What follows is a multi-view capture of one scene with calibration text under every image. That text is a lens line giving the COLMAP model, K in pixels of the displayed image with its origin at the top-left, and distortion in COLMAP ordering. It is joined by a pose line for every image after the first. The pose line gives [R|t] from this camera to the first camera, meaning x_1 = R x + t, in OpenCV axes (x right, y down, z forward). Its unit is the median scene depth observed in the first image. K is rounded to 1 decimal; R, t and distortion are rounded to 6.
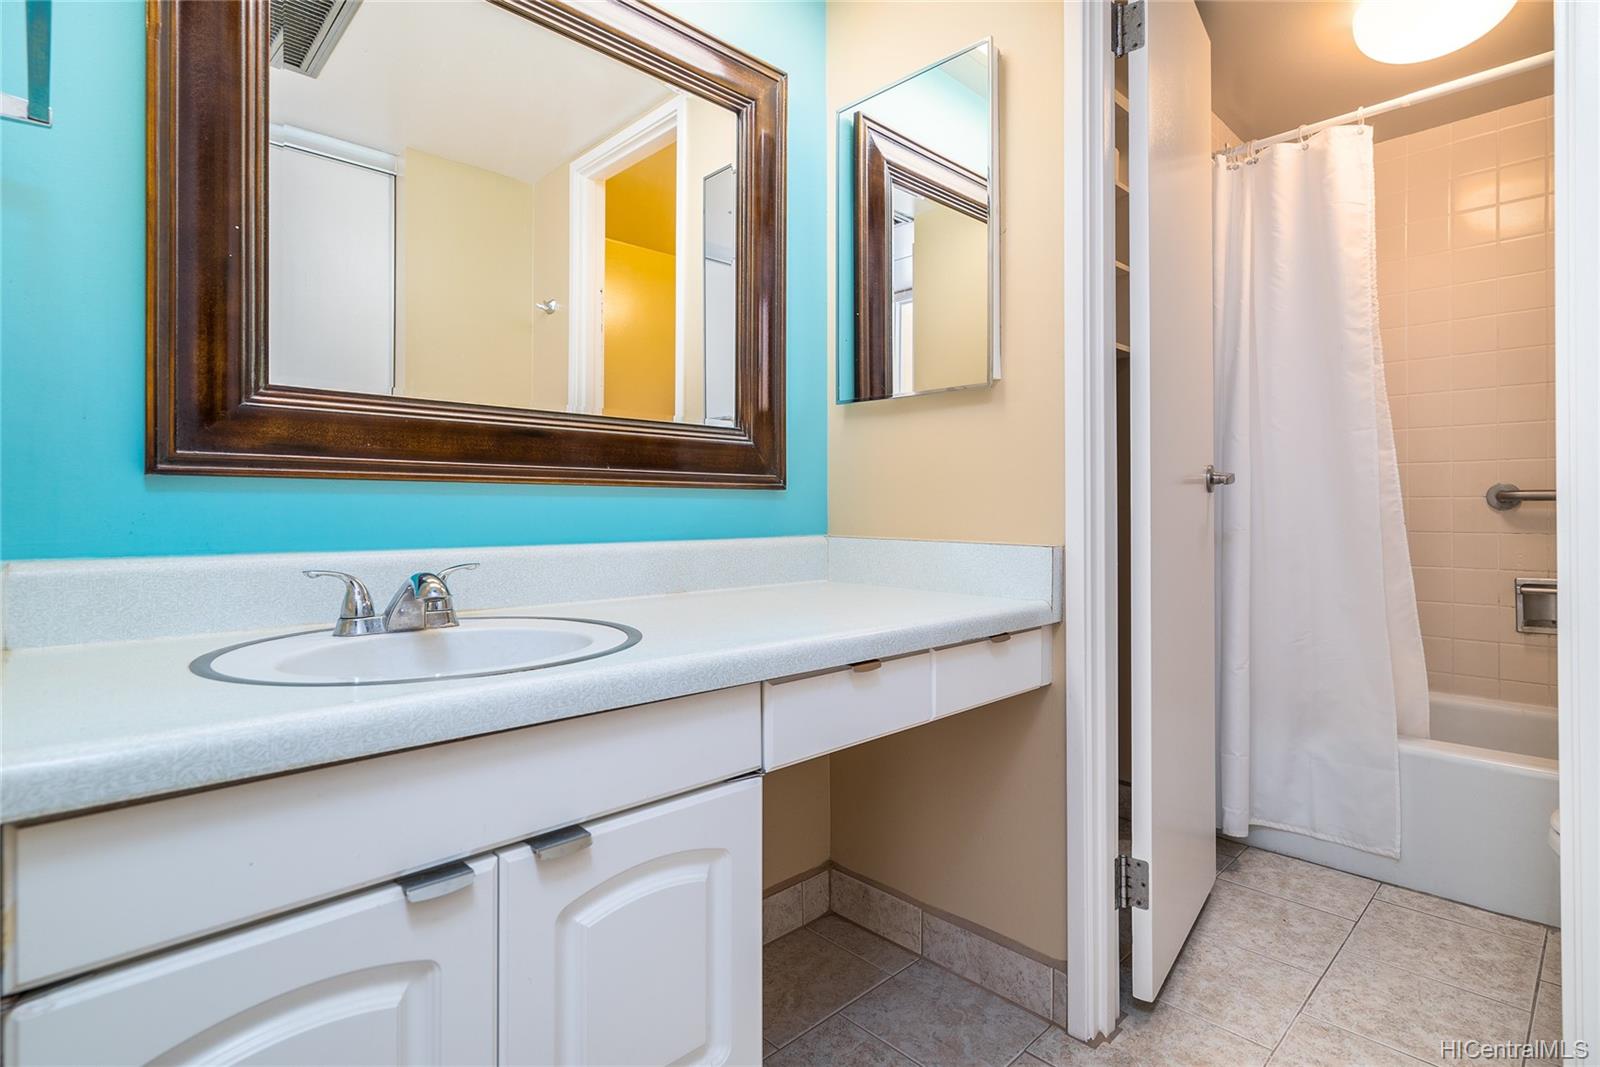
lens RADIAL K [[808.2, 0, 807.2], [0, 808.2, 508.4], [0, 0, 1]] dist [0.000678, 0.000167]
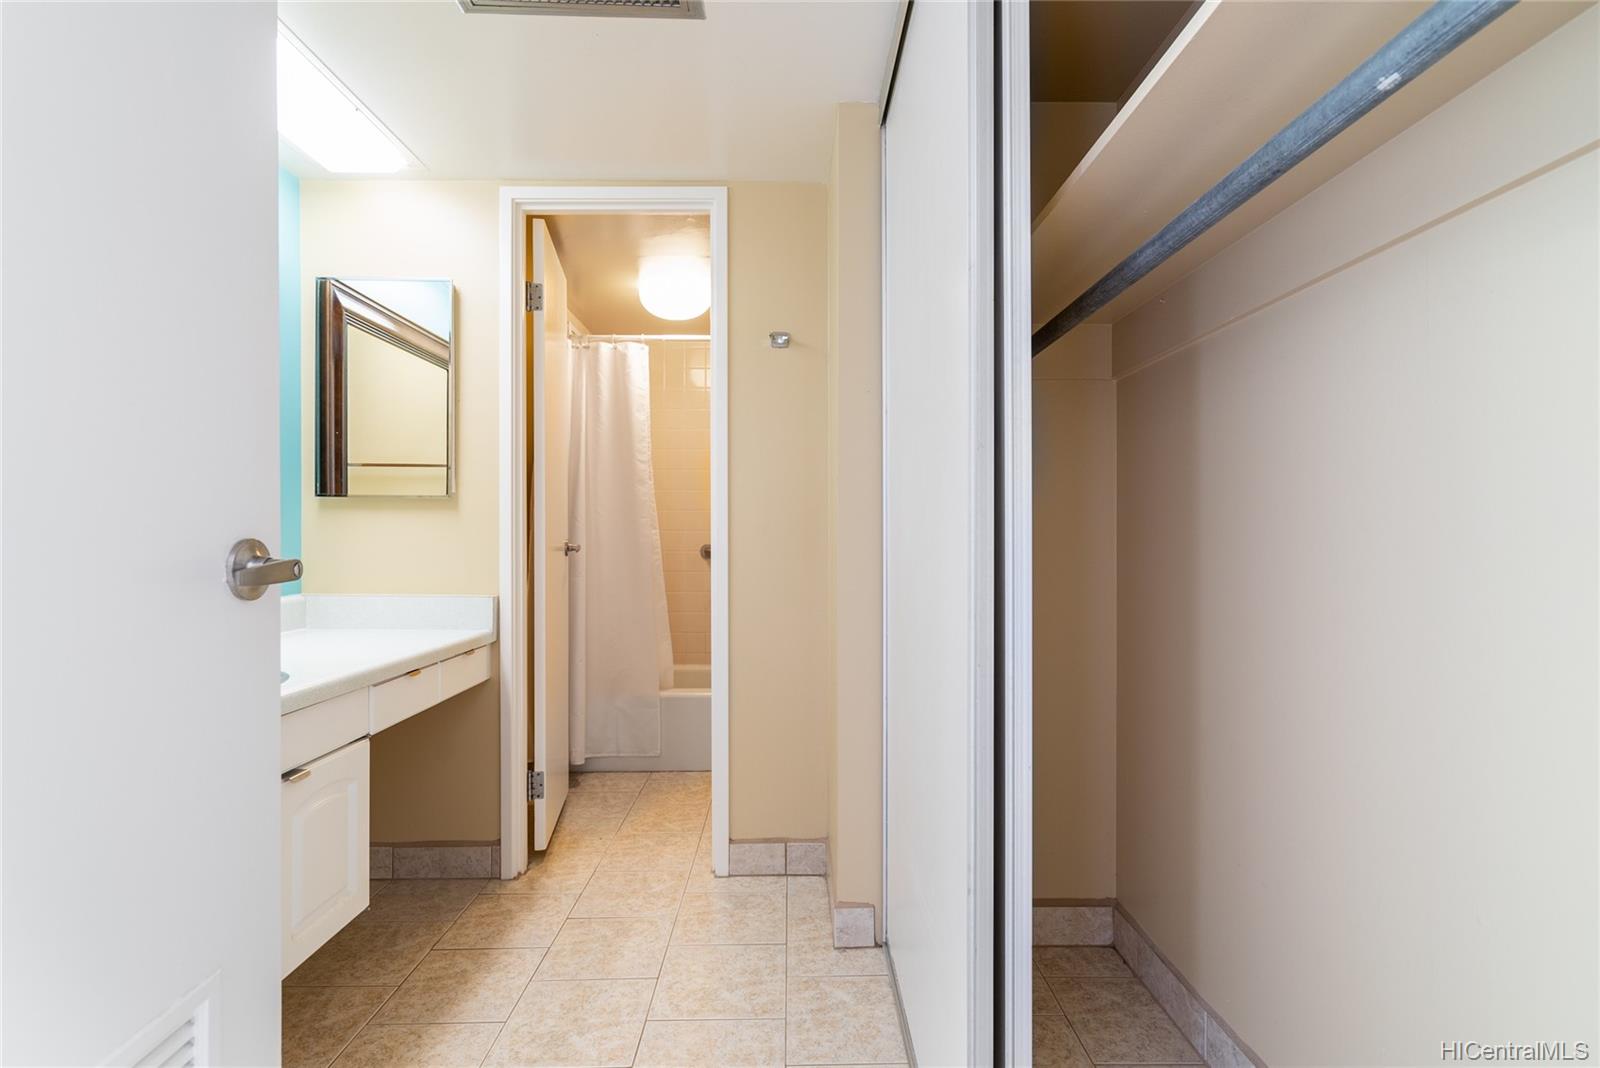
lens RADIAL K [[798.1, 0, 800.0], [0, 798.1, 534.0], [0, 0, 1]] dist [0.004585, 0.001088]
pose [[0.693919, 0.004819, 0.720037, -0.380631], [-0.002879, 0.999988, -0.003918, -0.067157], [-0.720047, 0.000646, 0.693925, -0.524186]]
